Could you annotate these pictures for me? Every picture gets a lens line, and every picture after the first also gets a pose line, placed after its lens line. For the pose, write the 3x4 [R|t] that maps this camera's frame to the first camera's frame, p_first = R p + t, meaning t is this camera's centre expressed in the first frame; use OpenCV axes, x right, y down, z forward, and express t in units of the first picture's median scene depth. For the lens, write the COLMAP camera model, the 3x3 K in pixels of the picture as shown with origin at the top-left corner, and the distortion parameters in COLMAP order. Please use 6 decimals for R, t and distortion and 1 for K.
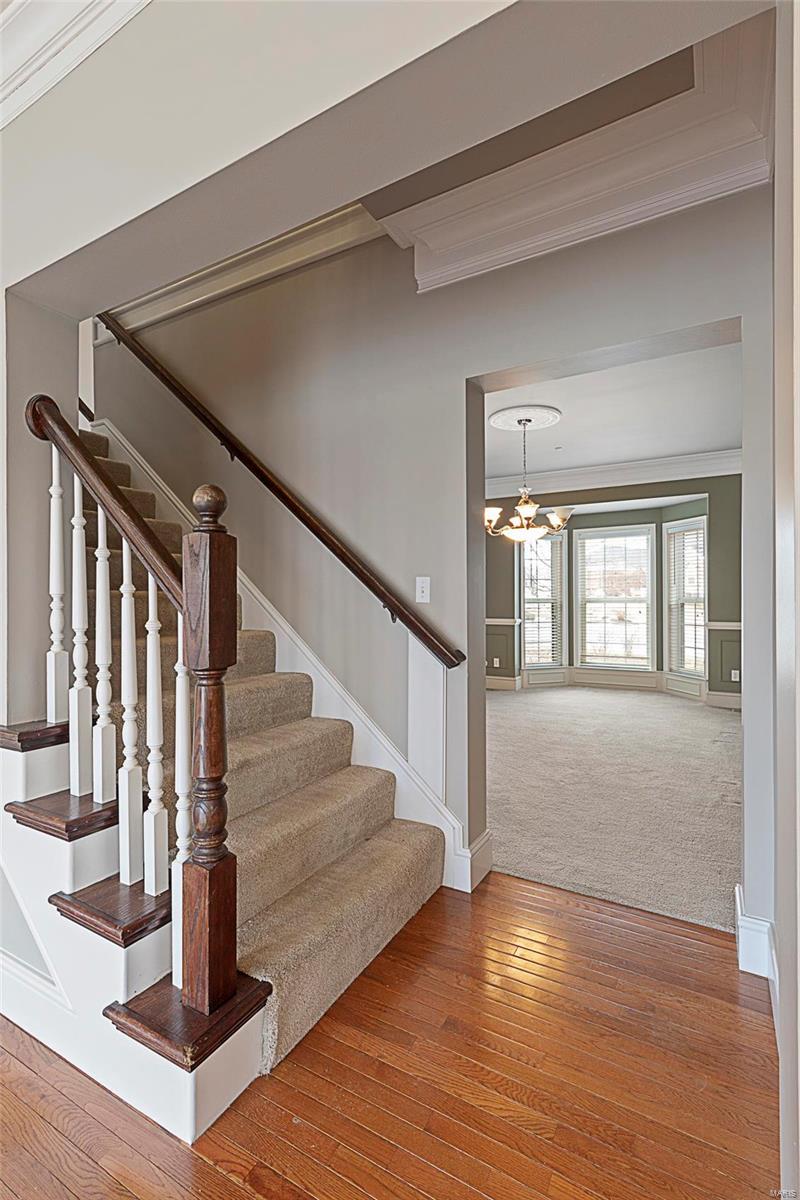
lens RADIAL K [[528.3, 0, 390.2], [0, 528.3, 597.8], [0, 0, 1]] dist [0.007400, -0.000247]
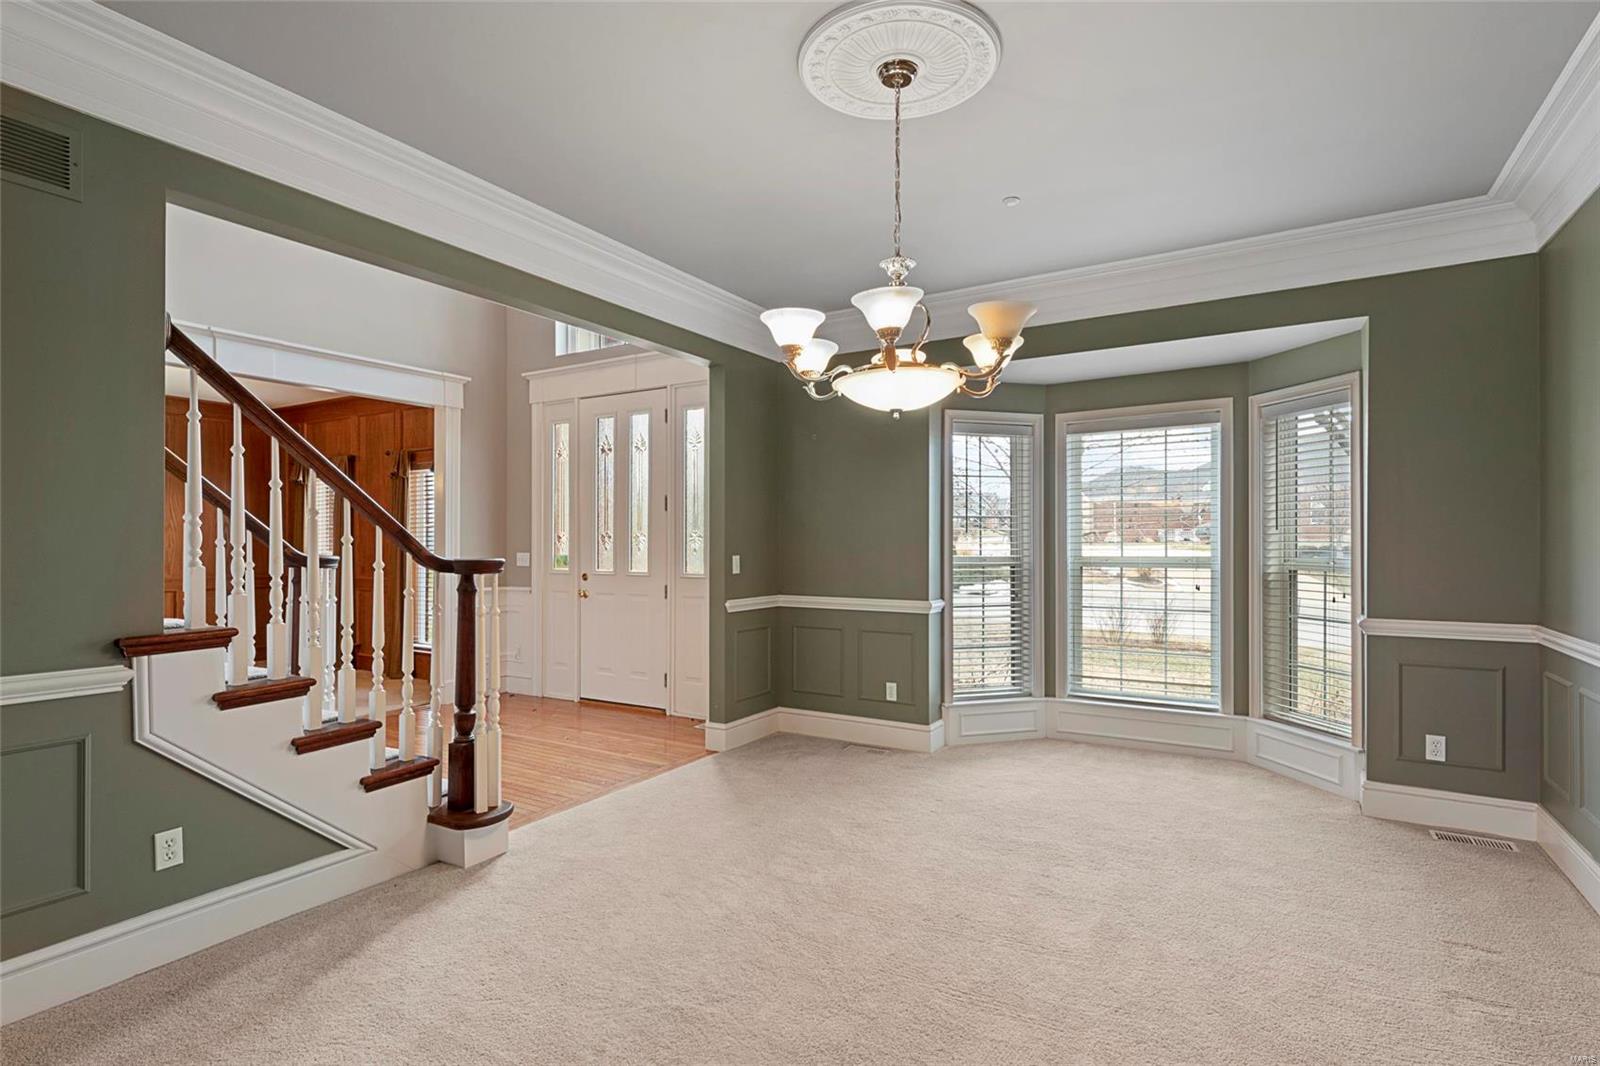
lens RADIAL K [[828.5, 0, 761.0], [0, 828.5, 544.8], [0, 0, 1]] dist [0.001829, 0.000187]
pose [[0.999736, 0.003392, -0.022736, 0.104157], [-0.003365, 0.999994, 0.001198, -0.010625], [0.022739, -0.001121, 0.999741, 0.261816]]
